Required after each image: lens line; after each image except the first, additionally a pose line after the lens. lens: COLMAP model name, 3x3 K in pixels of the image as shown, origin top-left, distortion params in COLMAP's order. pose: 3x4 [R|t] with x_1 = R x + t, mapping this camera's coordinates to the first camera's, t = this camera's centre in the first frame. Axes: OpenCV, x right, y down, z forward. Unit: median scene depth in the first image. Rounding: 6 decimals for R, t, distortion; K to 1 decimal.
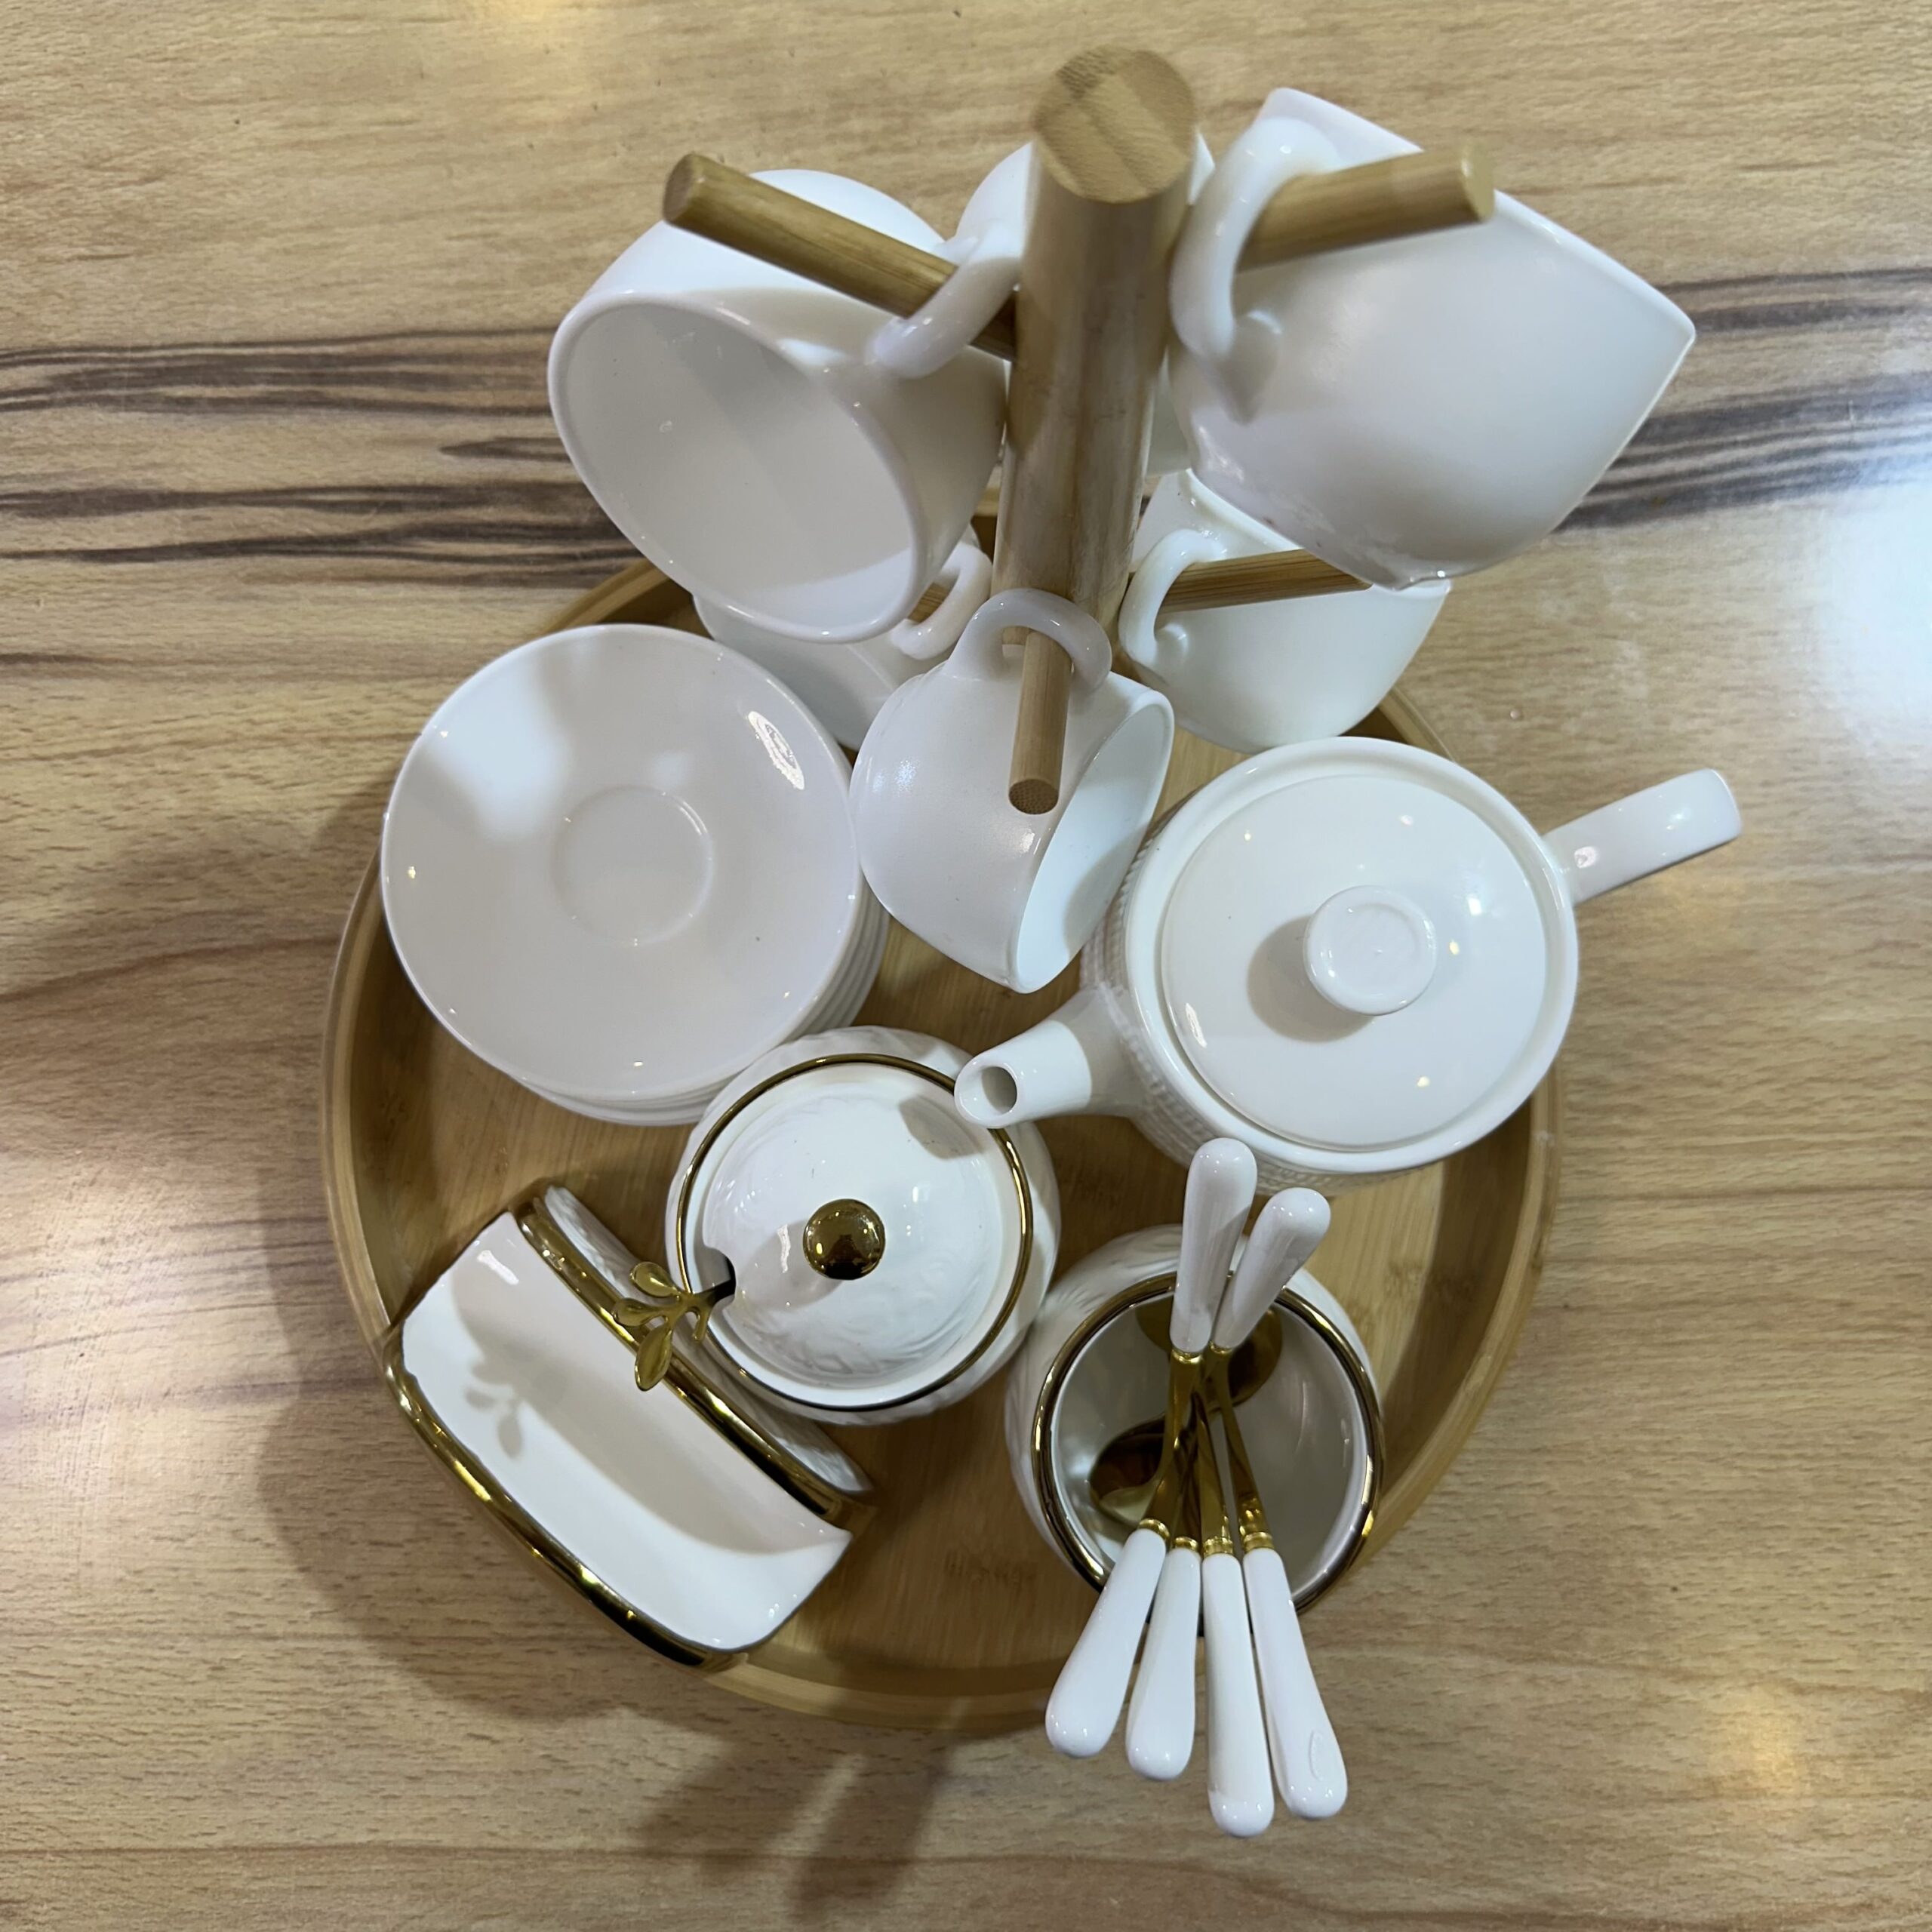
lens RADIAL K [[1852.5, 0, 962.1], [0, 1852.5, 974.2], [0, 0, 1]] dist [-0.031104, 0.000000]
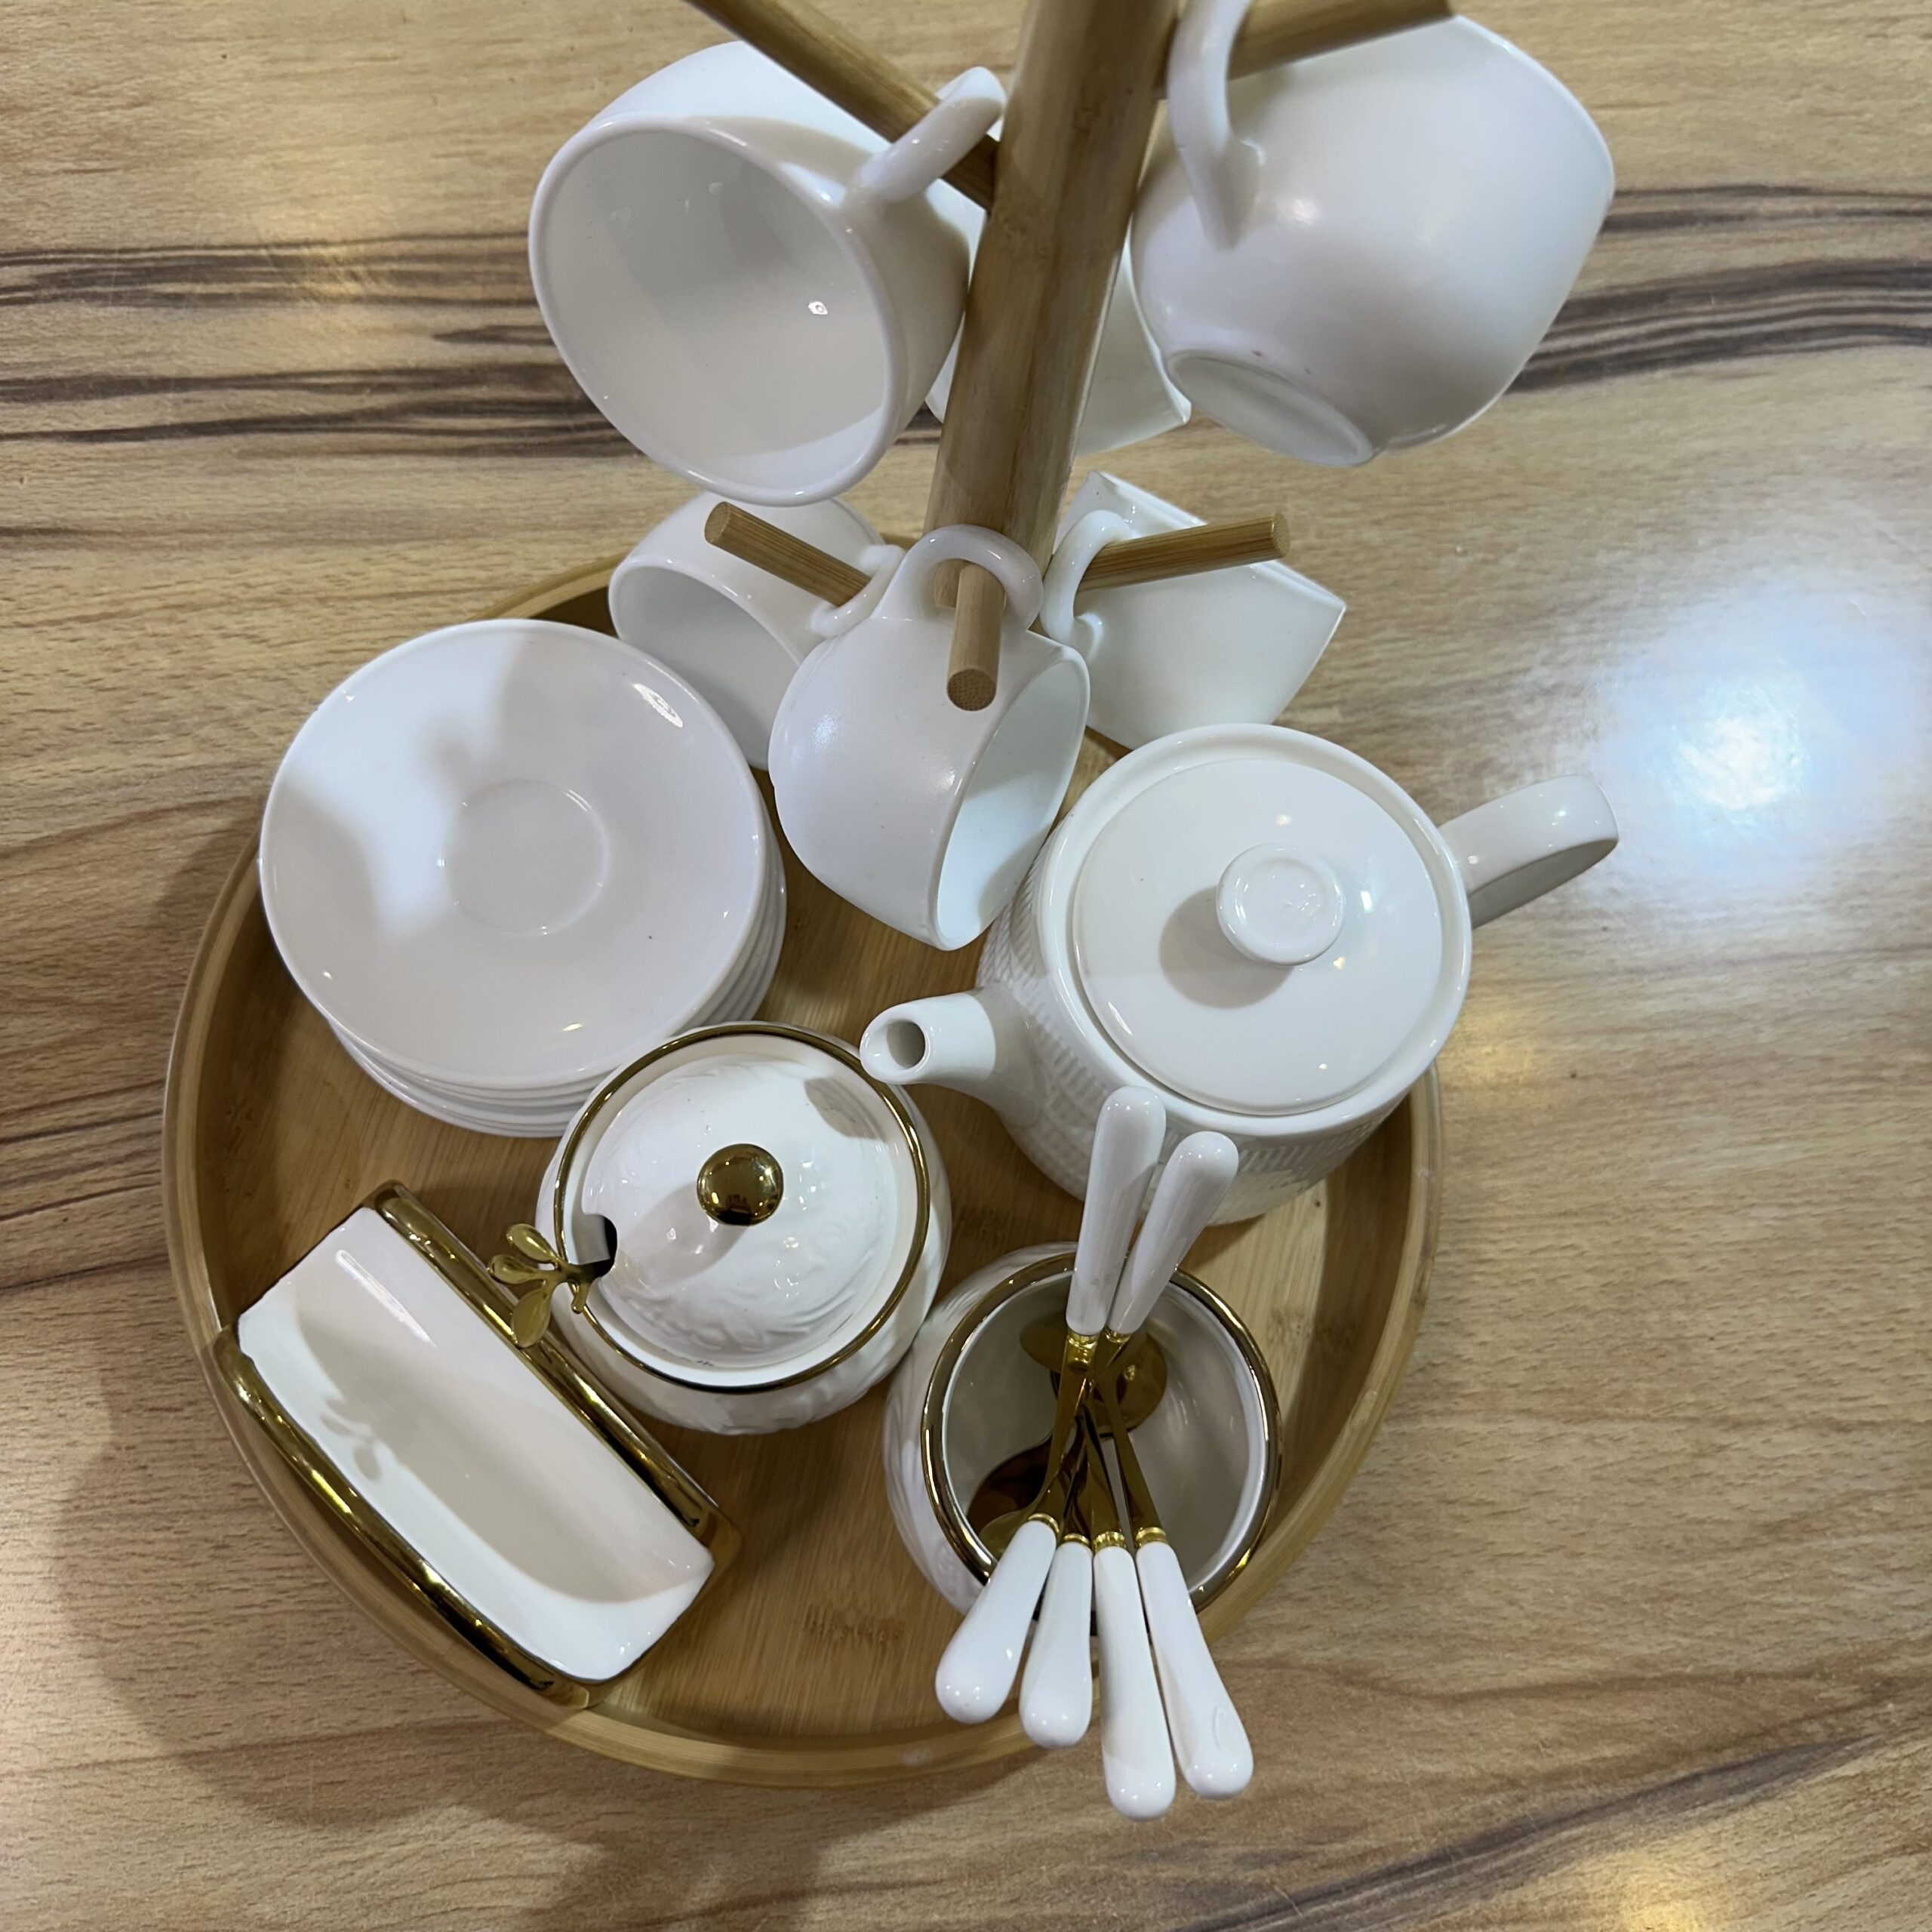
lens RADIAL K [[1852.5, 0, 970.6], [0, 1852.5, 971.8], [0, 0, 1]] dist [-0.031104, 0.000000]
pose [[0.991021, -0.045474, 0.125739, -0.132107], [0.065605, 0.984785, -0.160920, 0.257137], [-0.116508, 0.167724, 0.978925, 0.011942]]
